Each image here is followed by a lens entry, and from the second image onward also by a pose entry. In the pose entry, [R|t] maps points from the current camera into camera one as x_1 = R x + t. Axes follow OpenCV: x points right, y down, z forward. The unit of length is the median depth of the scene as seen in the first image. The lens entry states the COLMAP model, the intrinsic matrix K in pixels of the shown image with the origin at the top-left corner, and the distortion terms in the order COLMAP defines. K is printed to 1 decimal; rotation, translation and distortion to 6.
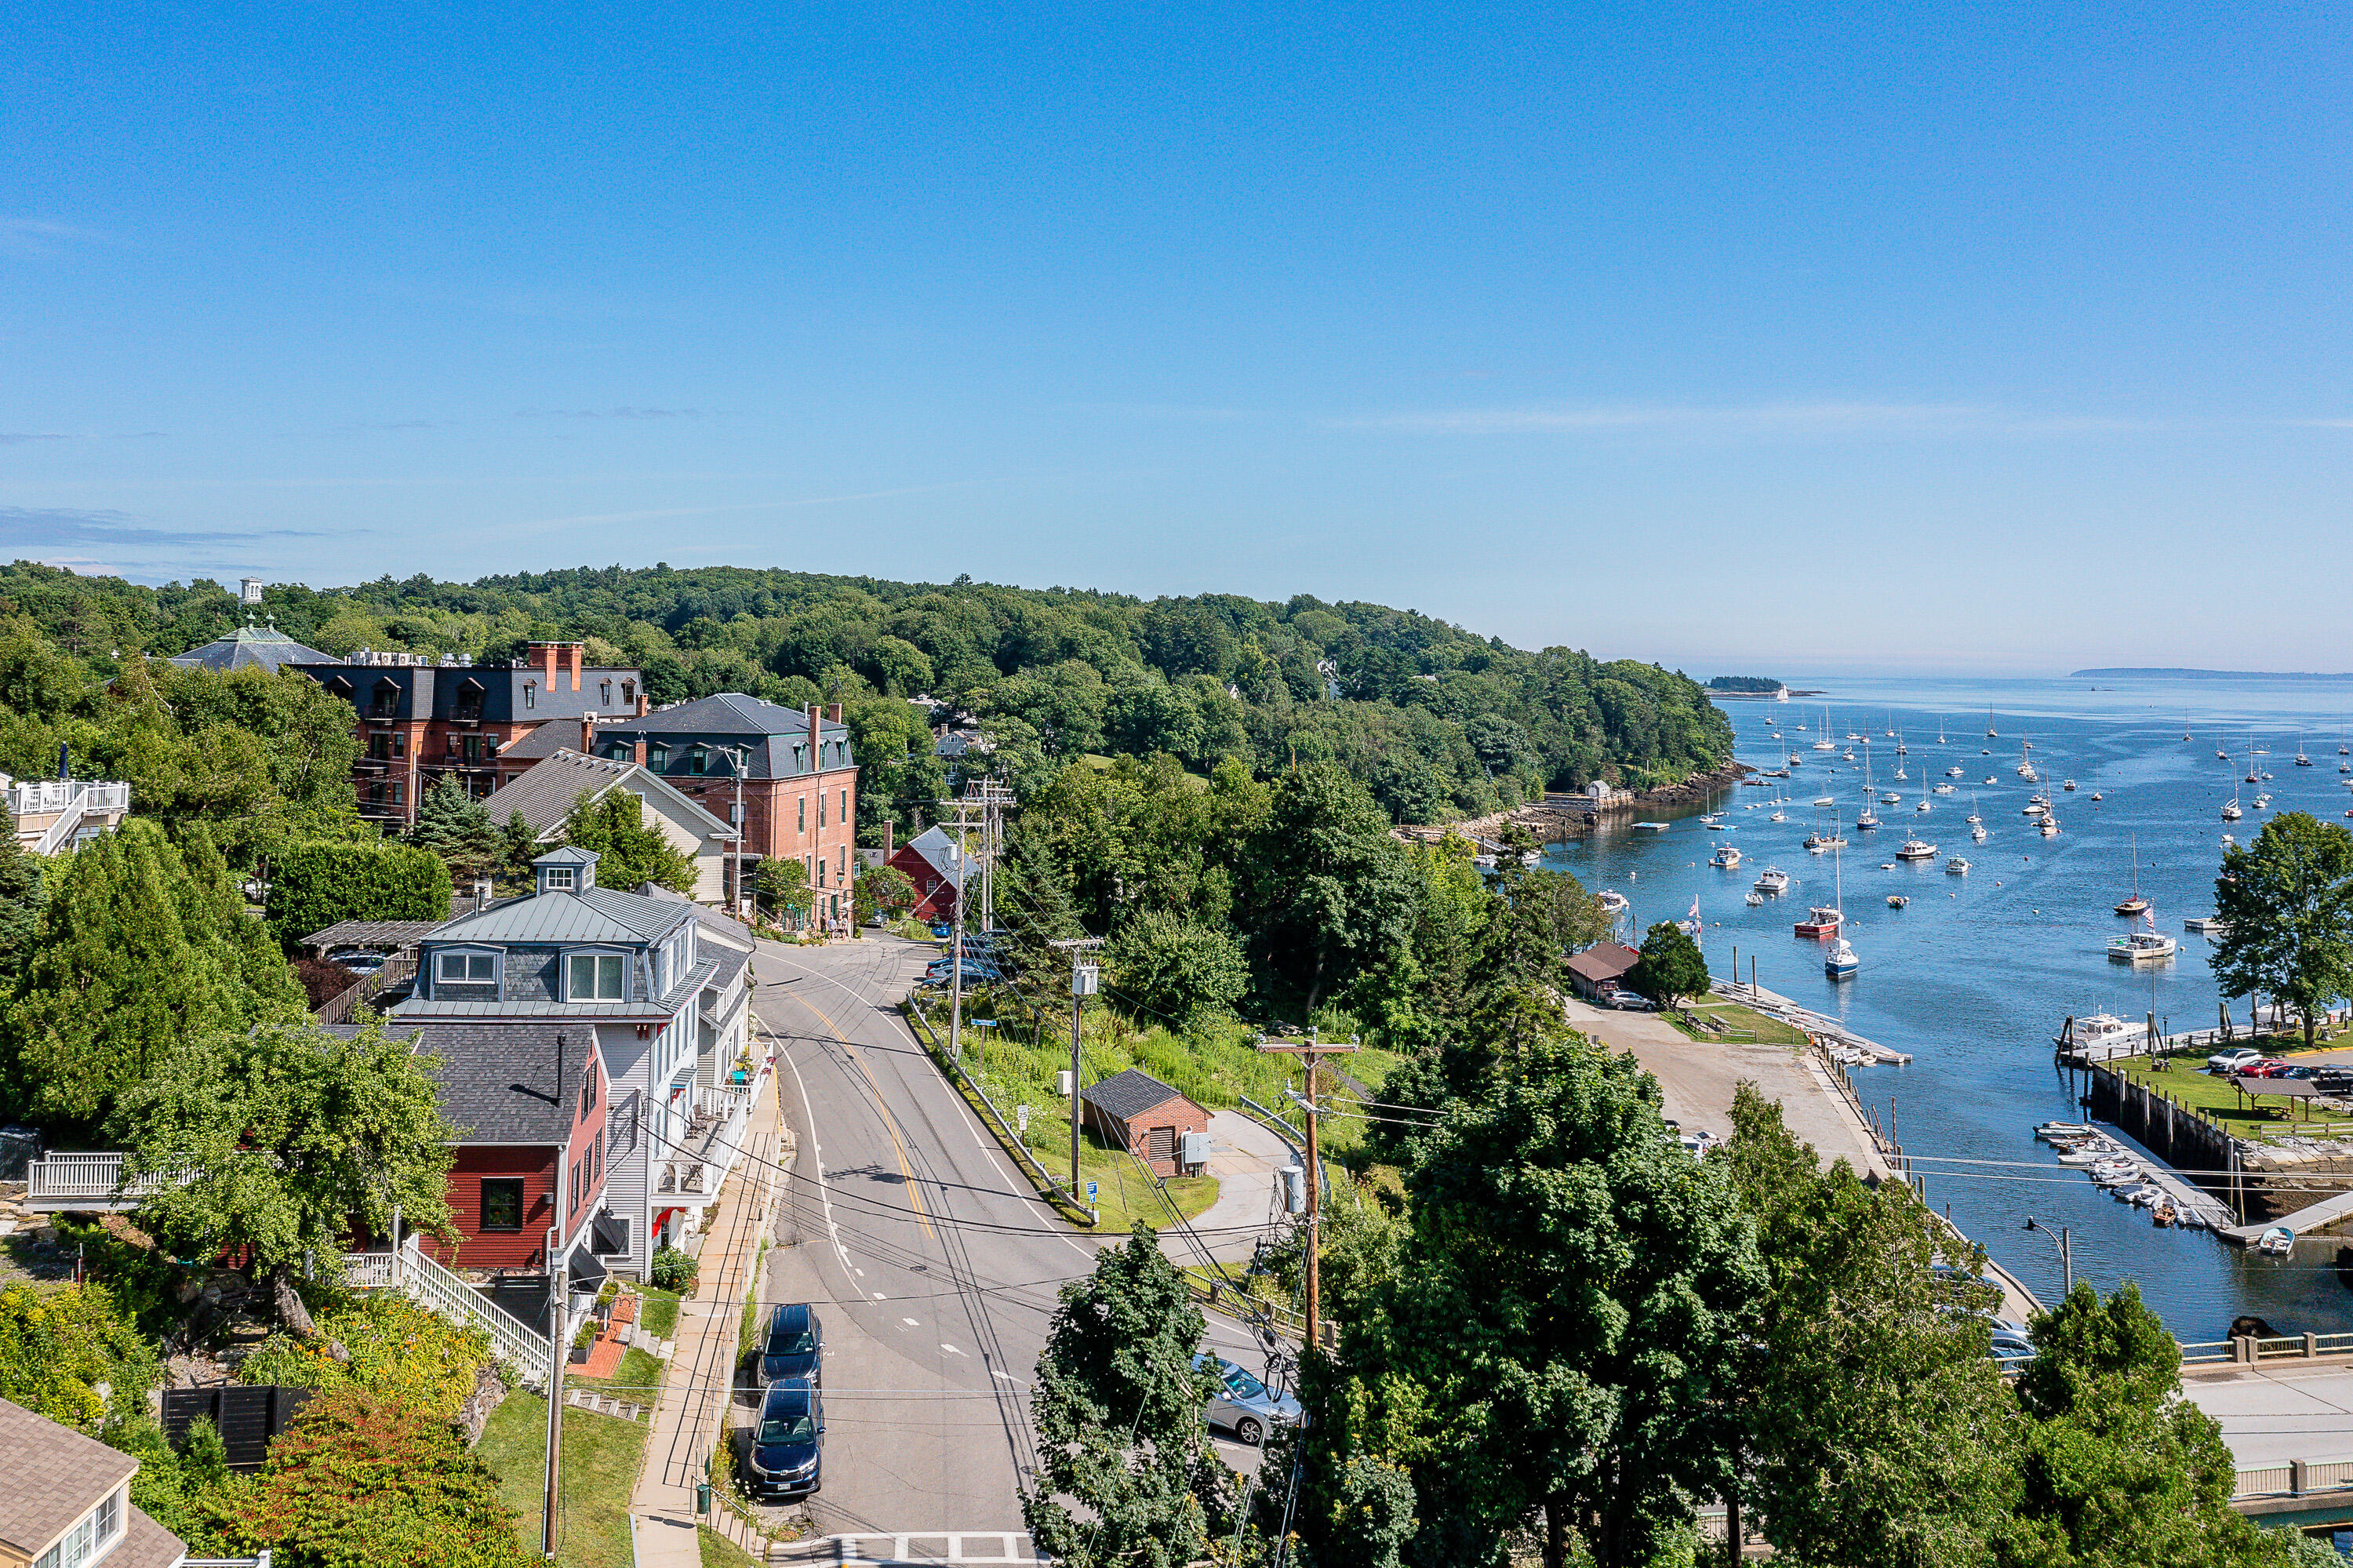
lens RADIAL K [[1998.4, 0, 1055.1], [0, 1998.4, 517.3], [0, 0, 1]] dist [-0.011538, 0.003083]
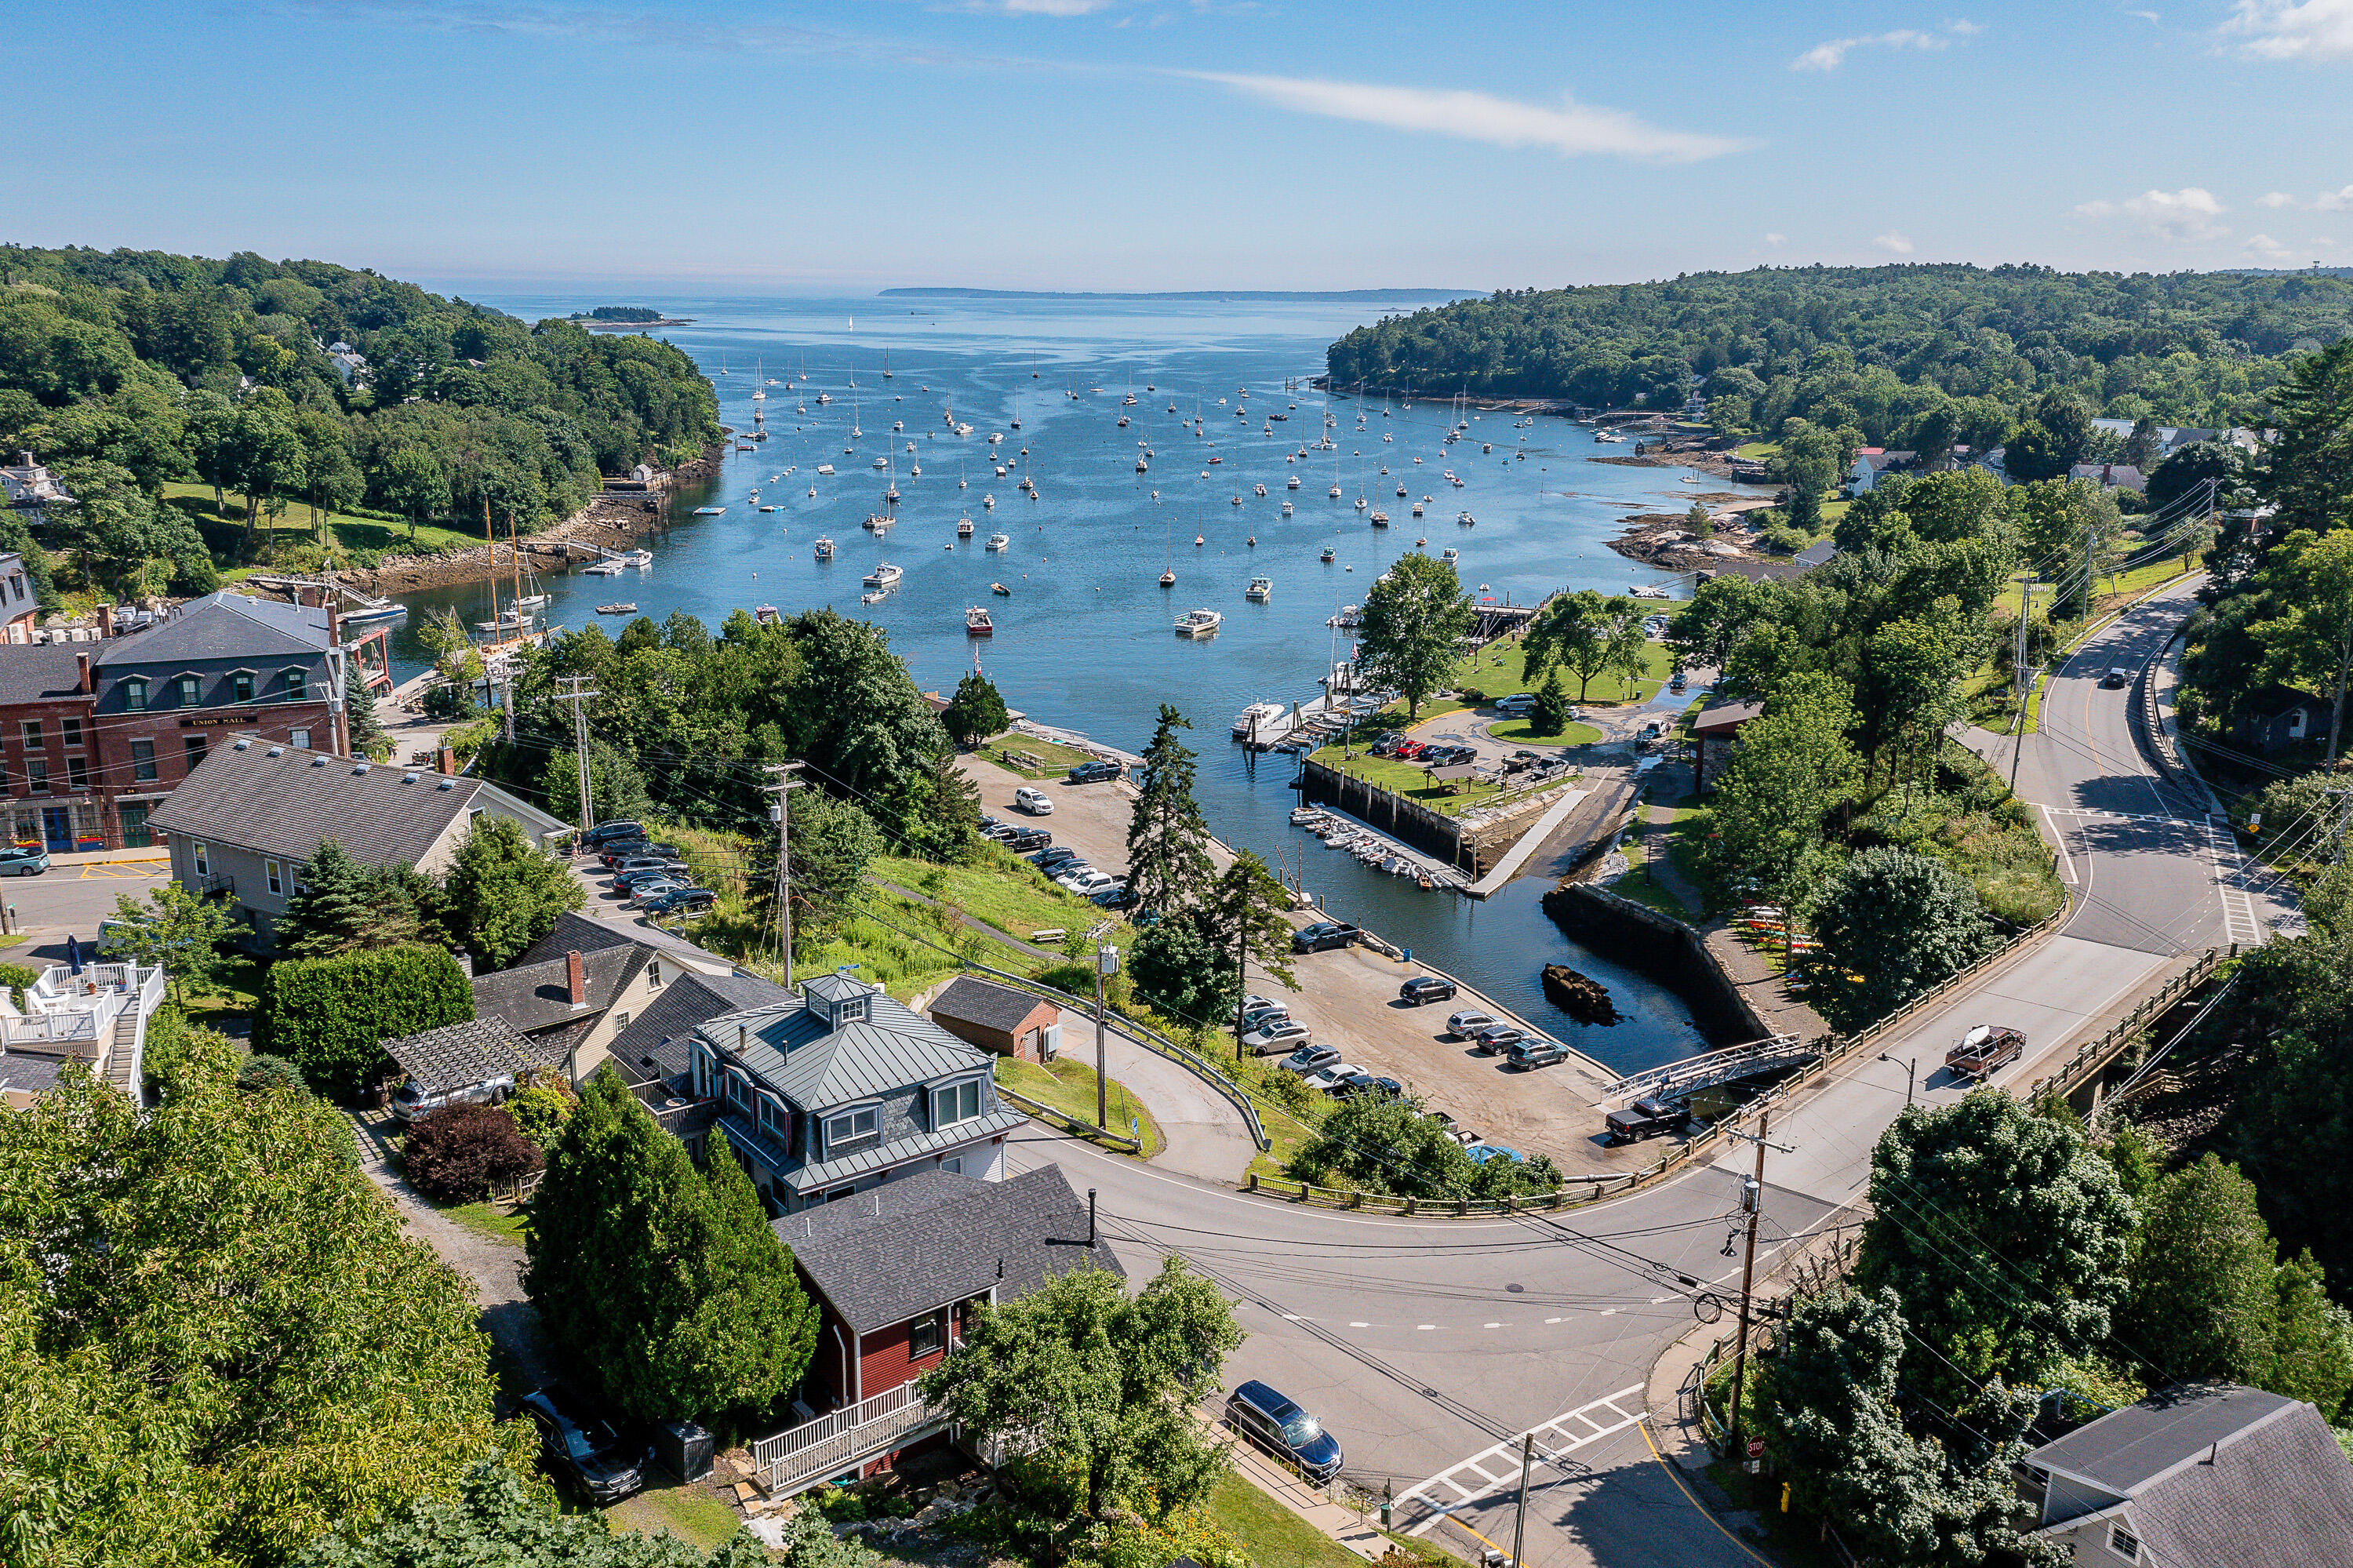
lens RADIAL K [[1903.1, 0, 1152.0], [0, 1903.1, 792.8], [0, 0, 1]] dist [-0.003229, 0.004386]
pose [[0.818664, -0.148333, 0.554785, -0.328178], [-0.043268, 0.947388, 0.317151, -0.124421], [-0.572641, -0.283644, 0.769174, 0.090527]]
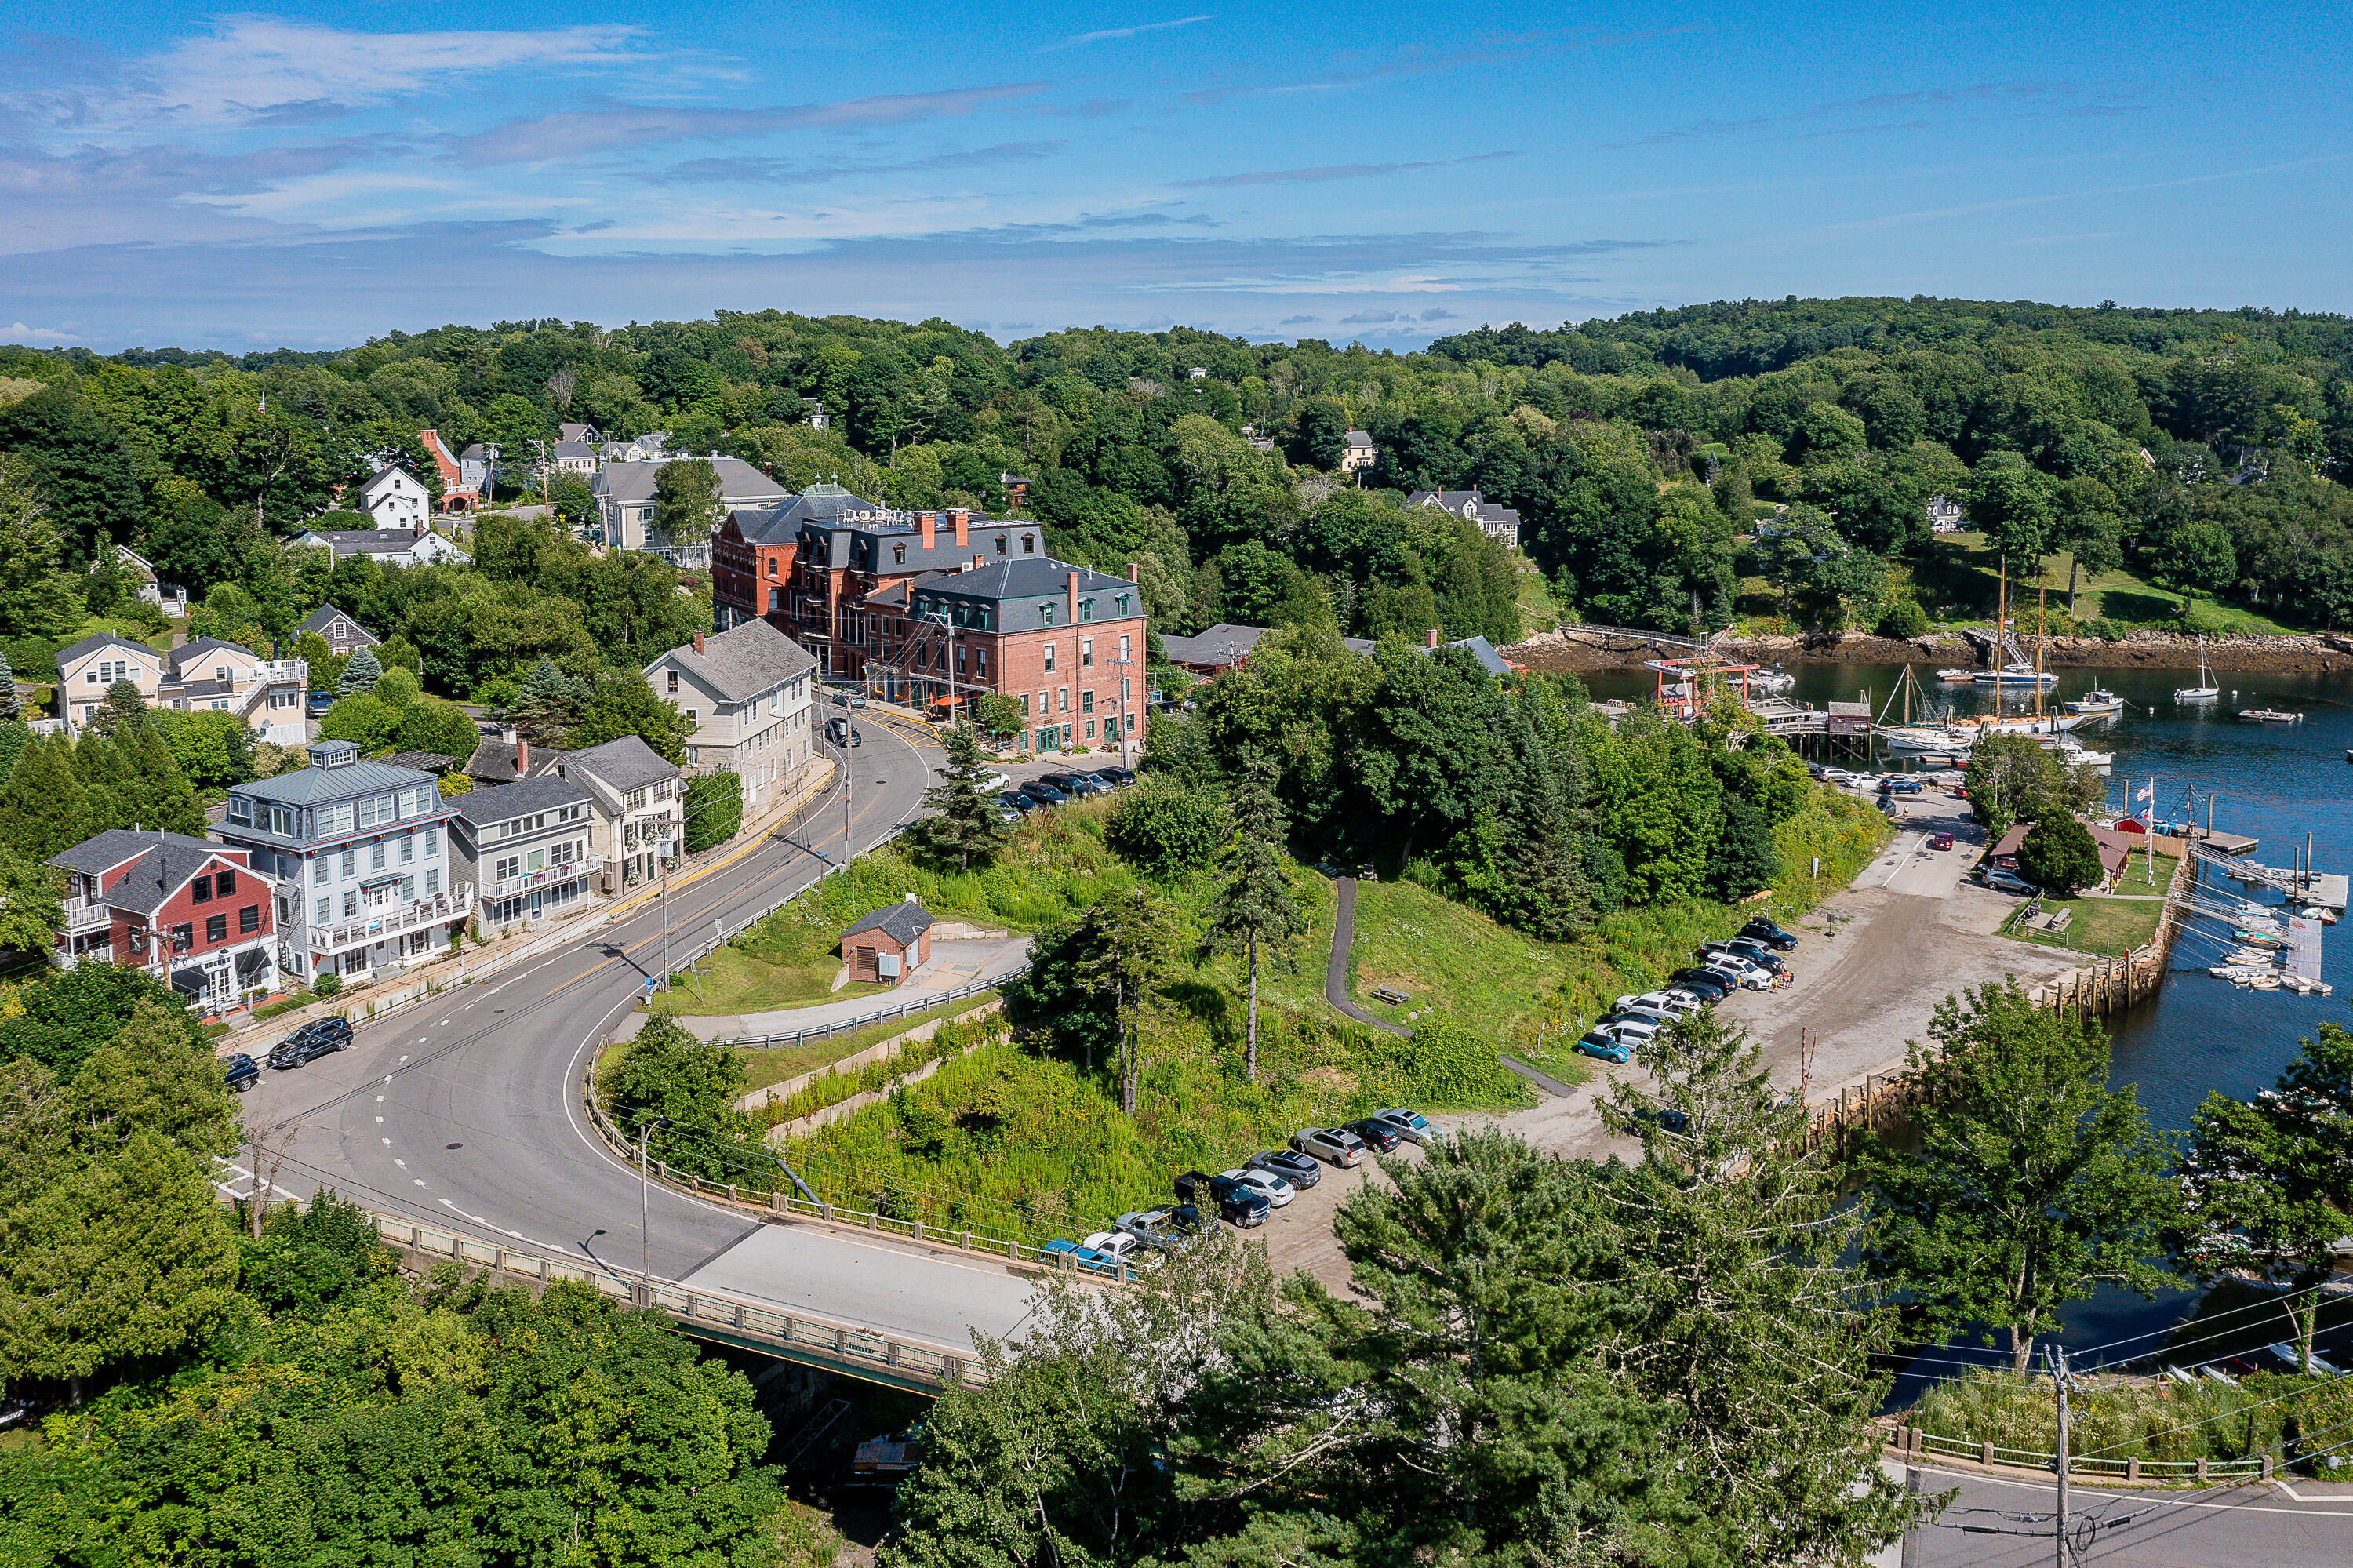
lens RADIAL K [[1925.4, 0, 1101.5], [0, 1925.4, 551.4], [0, 0, 1]] dist [-0.010377, -0.002511]
pose [[0.812516, 0.044109, -0.581268, 0.639139], [0.054310, 0.987068, 0.150820, -0.107332], [0.580404, -0.154113, 0.799613, 0.043156]]
